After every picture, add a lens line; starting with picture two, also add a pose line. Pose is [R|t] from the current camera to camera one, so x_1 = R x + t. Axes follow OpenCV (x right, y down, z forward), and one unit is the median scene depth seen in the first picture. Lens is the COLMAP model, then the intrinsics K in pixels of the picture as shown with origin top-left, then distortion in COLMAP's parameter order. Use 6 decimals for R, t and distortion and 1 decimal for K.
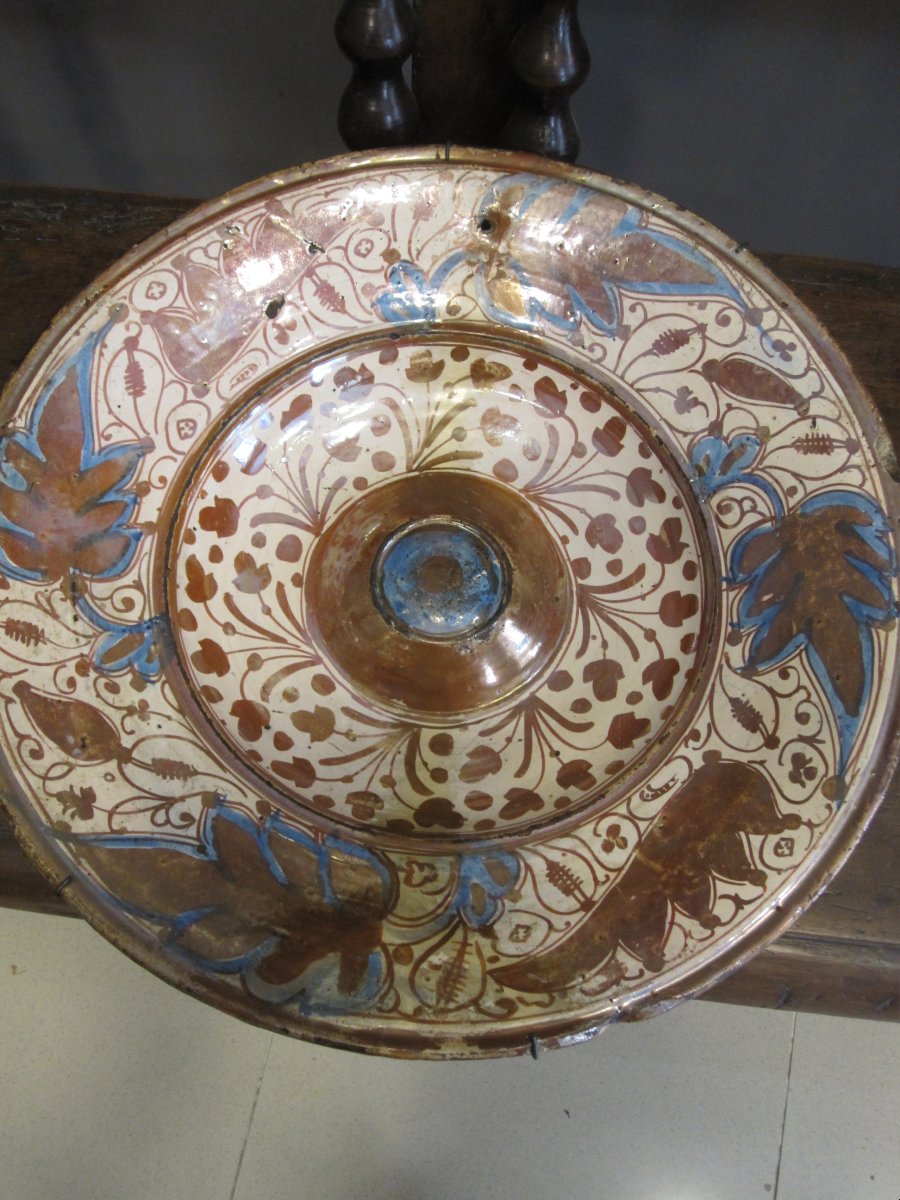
lens RADIAL K [[1183.2, 0, 442.2], [0, 1183.2, 594.9], [0, 0, 1]] dist [-0.079134, 0.008619]
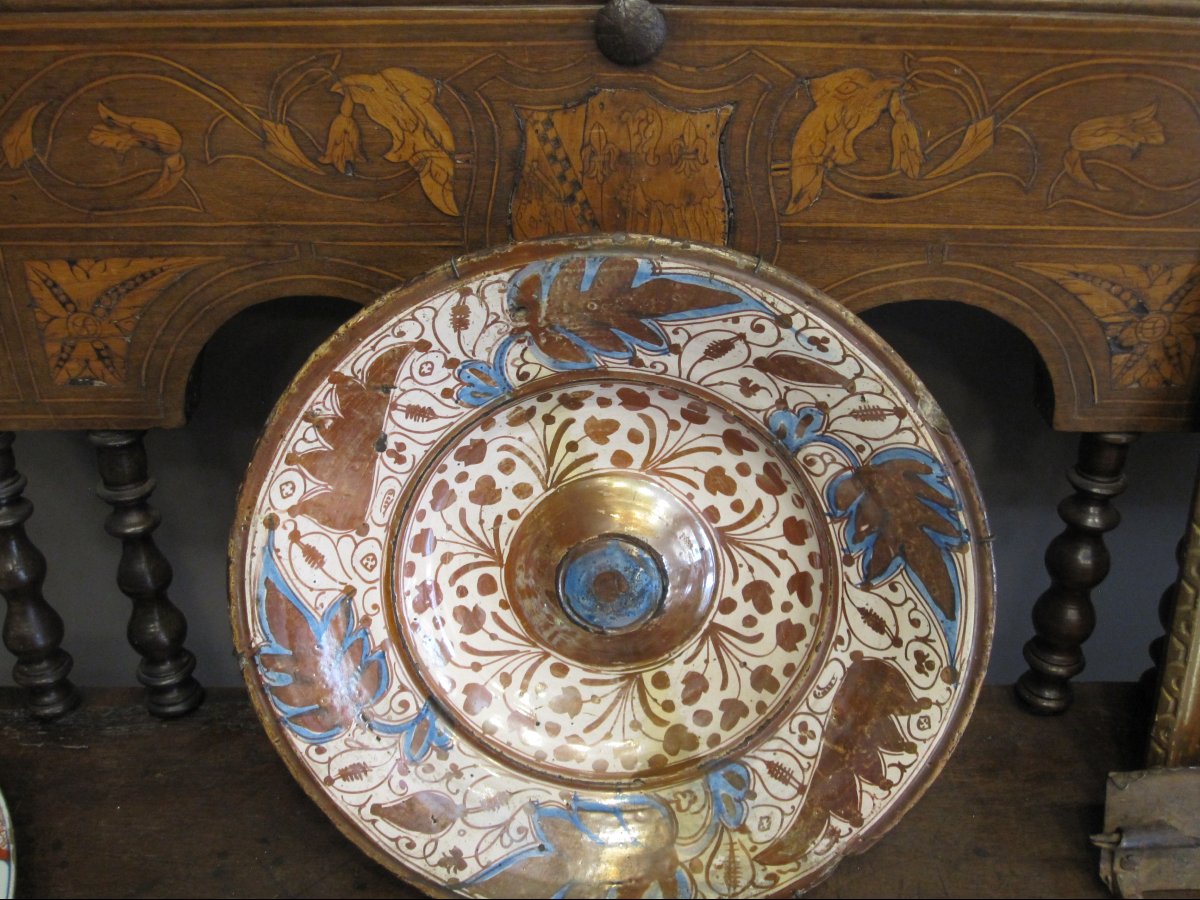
lens RADIAL K [[1170.3, 0, 600.0], [0, 1170.3, 450.0], [0, 0, 1]] dist [-0.083824, 0.032246]
pose [[0.918326, -0.361078, -0.162174, 0.248957], [0.390867, 0.762570, 0.515471, -0.792888], [-0.062457, -0.536759, 0.841421, 0.038550]]
